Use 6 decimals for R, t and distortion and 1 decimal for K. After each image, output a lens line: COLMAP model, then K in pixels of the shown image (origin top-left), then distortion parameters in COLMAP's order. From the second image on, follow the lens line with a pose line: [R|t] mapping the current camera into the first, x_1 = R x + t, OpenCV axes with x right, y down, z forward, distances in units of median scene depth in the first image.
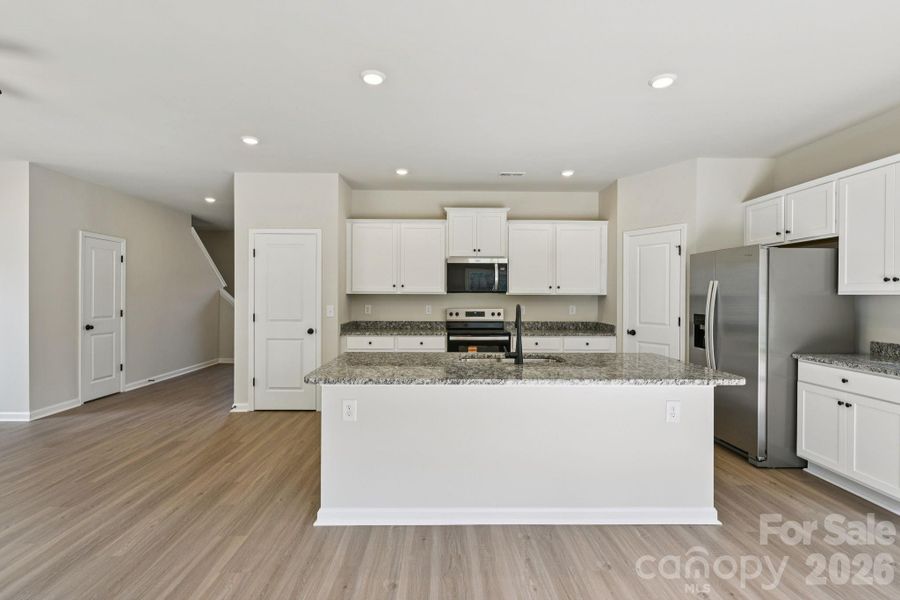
lens RADIAL K [[422.6, 0, 446.9], [0, 422.6, 298.9], [0, 0, 1]] dist [-0.000472, -0.000138]
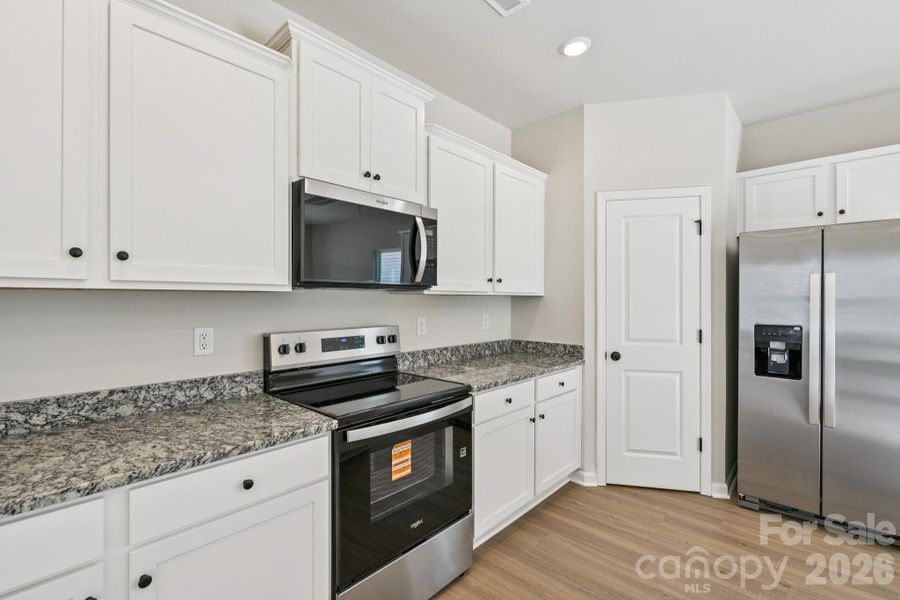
lens RADIAL K [[402.0, 0, 447.0], [0, 402.0, 299.0], [0, 0, 1]] dist [-0.000596, 0.000012]
pose [[0.694643, -0.002995, 0.719348, -0.148386], [0.005665, 0.999983, -0.001307, -0.004397], [-0.719332, 0.004983, 0.694649, 0.742415]]
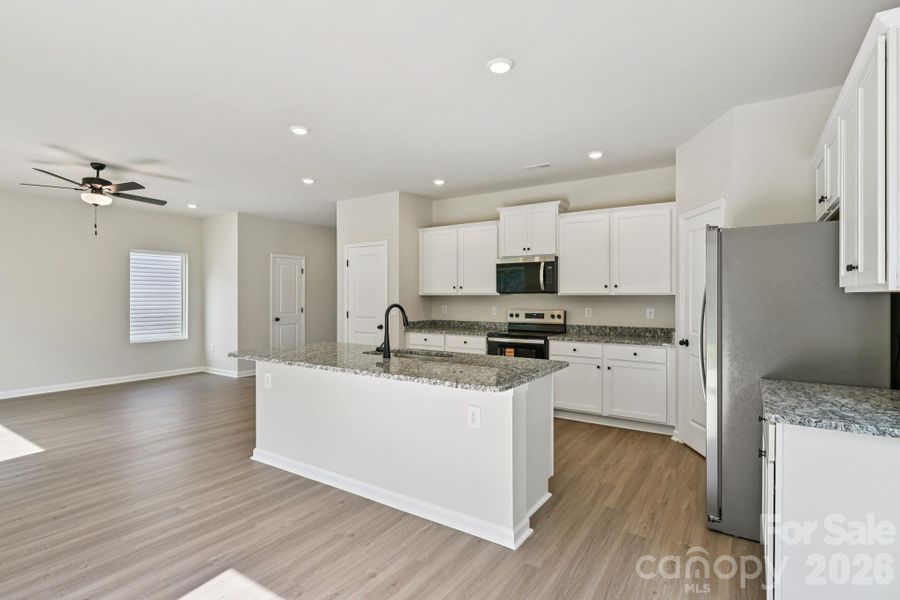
lens RADIAL K [[449.1, 0, 446.4], [0, 449.1, 299.2], [0, 0, 1]] dist [-0.000854, -0.000247]
pose [[0.820246, -0.000765, -0.572010, 0.531420], [-0.001036, 0.999995, -0.002823, 0.001796], [0.572009, 0.002908, 0.820242, 0.065520]]
